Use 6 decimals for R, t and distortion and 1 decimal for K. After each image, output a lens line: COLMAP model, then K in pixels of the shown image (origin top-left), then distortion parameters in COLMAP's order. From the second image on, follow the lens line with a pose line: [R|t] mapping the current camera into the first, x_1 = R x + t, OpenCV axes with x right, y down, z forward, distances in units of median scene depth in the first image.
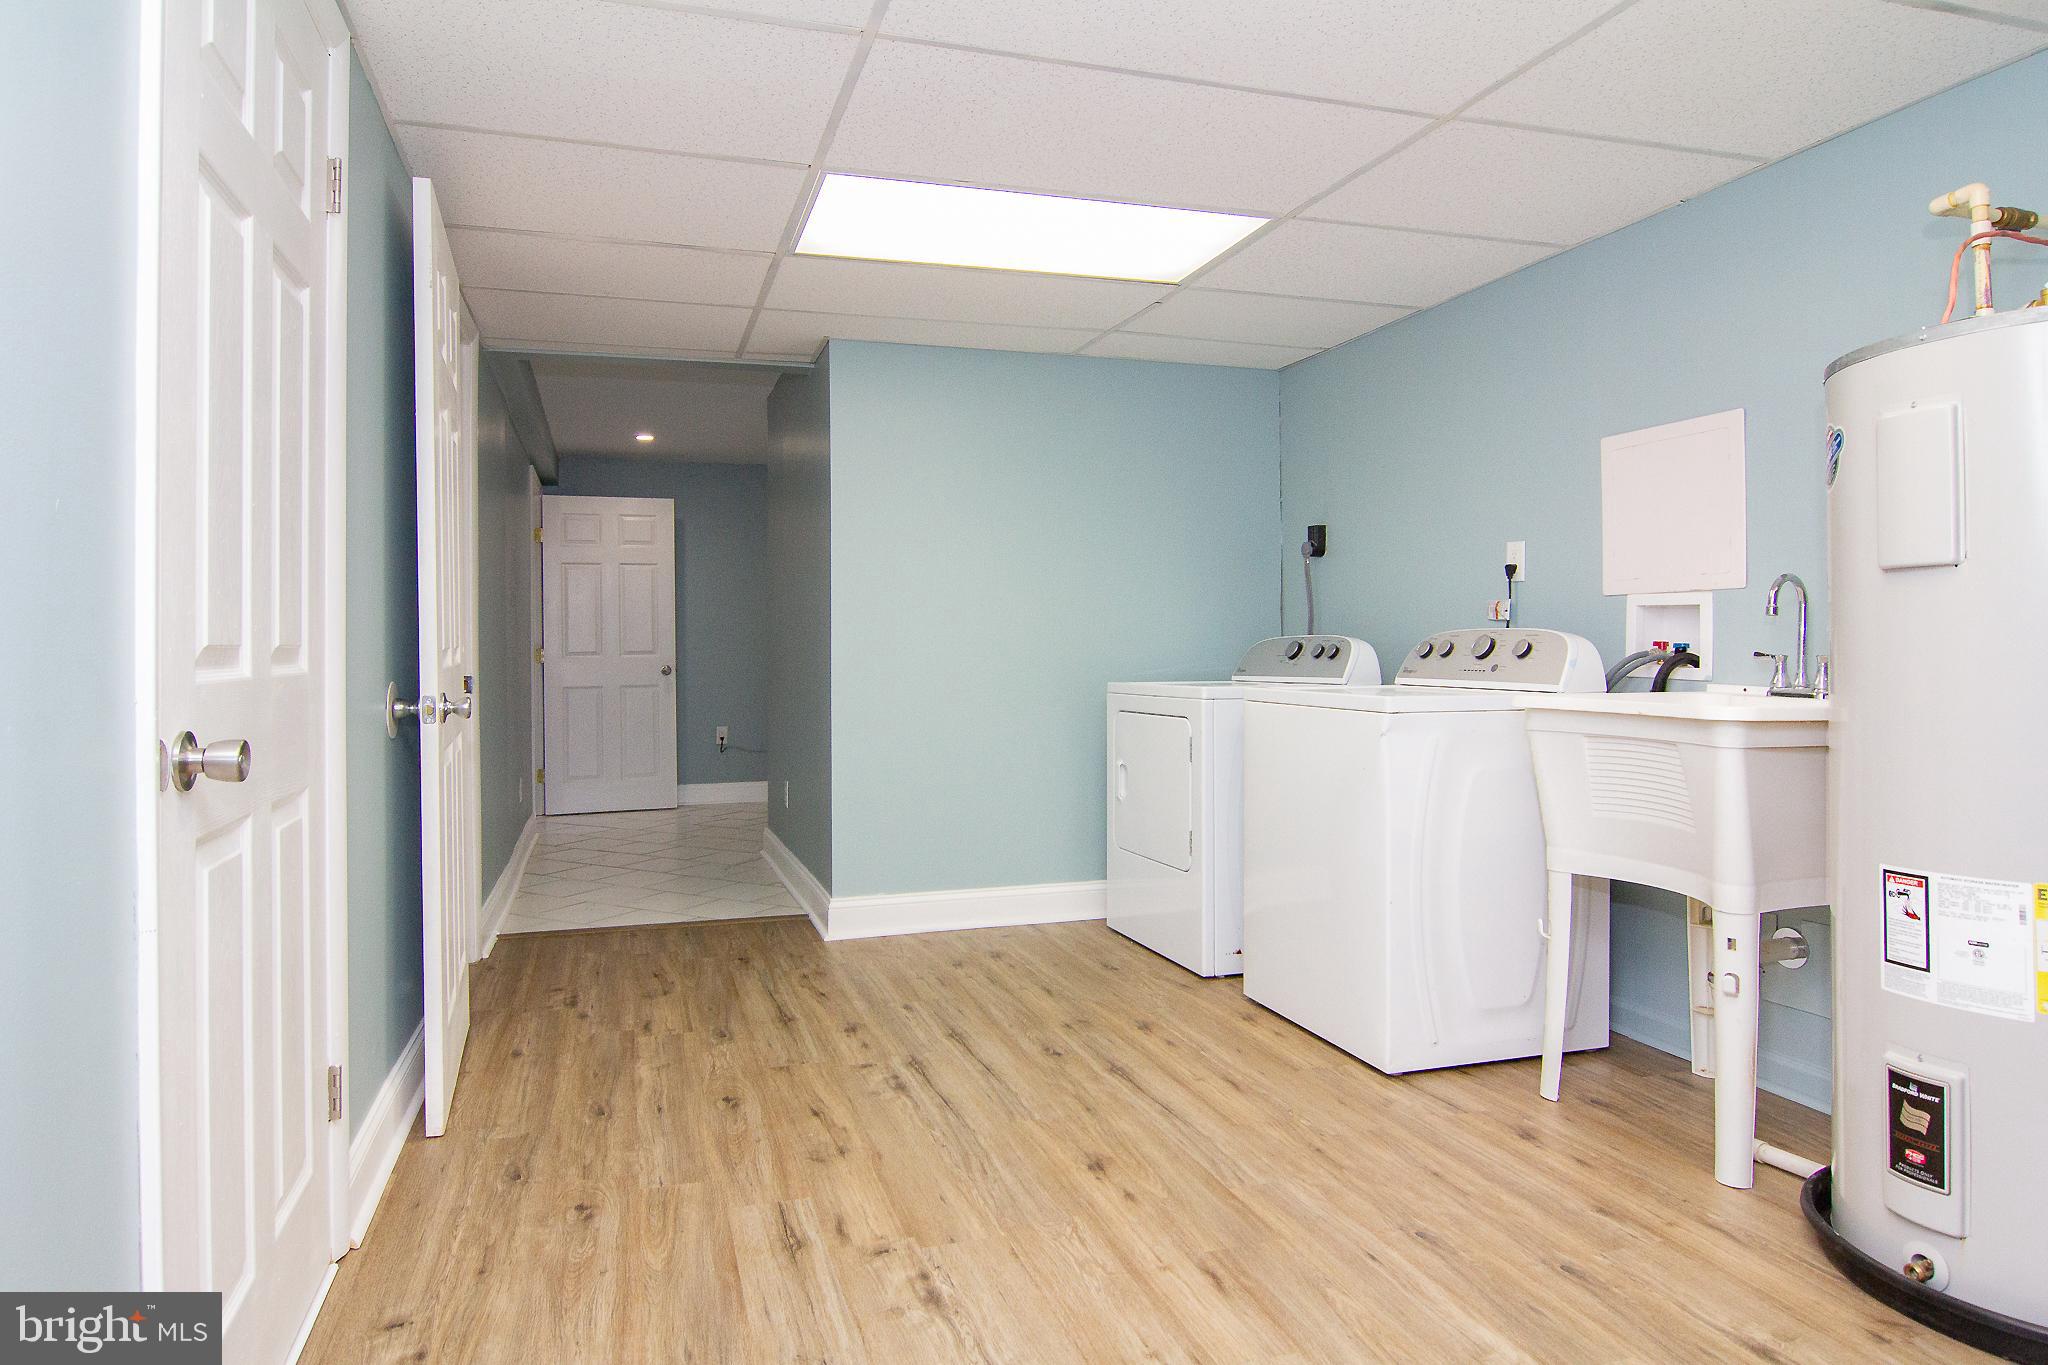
lens RADIAL K [[1282.6, 0, 1024.0], [0, 1282.6, 682.5], [0, 0, 1]] dist [-0.004270, -0.004107]
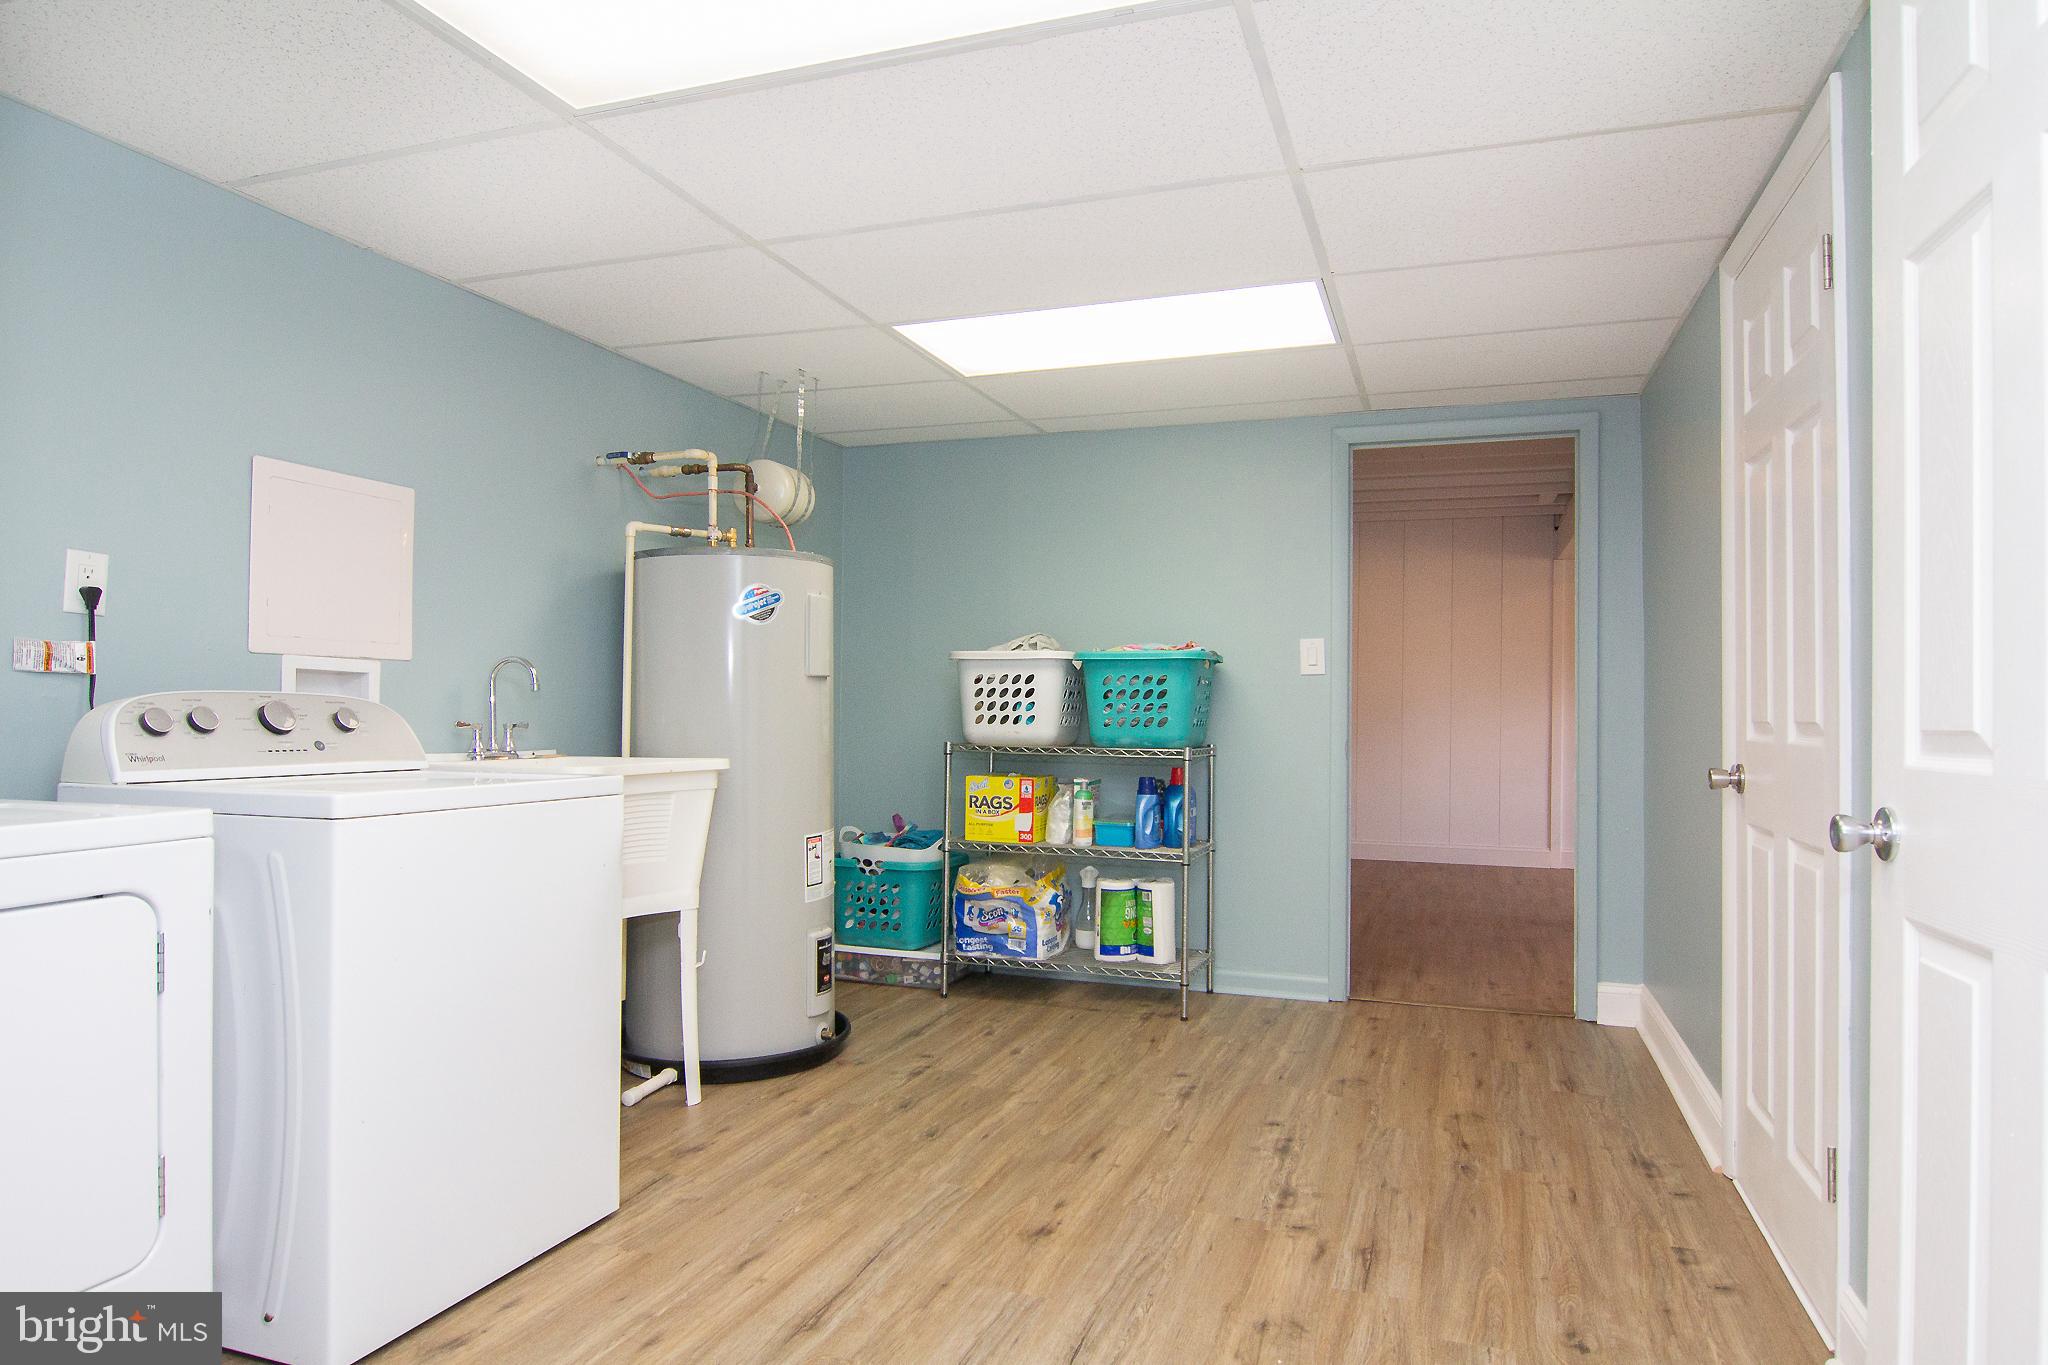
lens RADIAL K [[1282.6, 0, 1024.0], [0, 1282.6, 682.5], [0, 0, 1]] dist [-0.004270, -0.004107]
pose [[-0.805611, 0.012960, 0.592303, -0.573318], [0.013123, 0.999906, -0.004029, -0.049804], [-0.592299, 0.004527, -0.805705, 1.968422]]
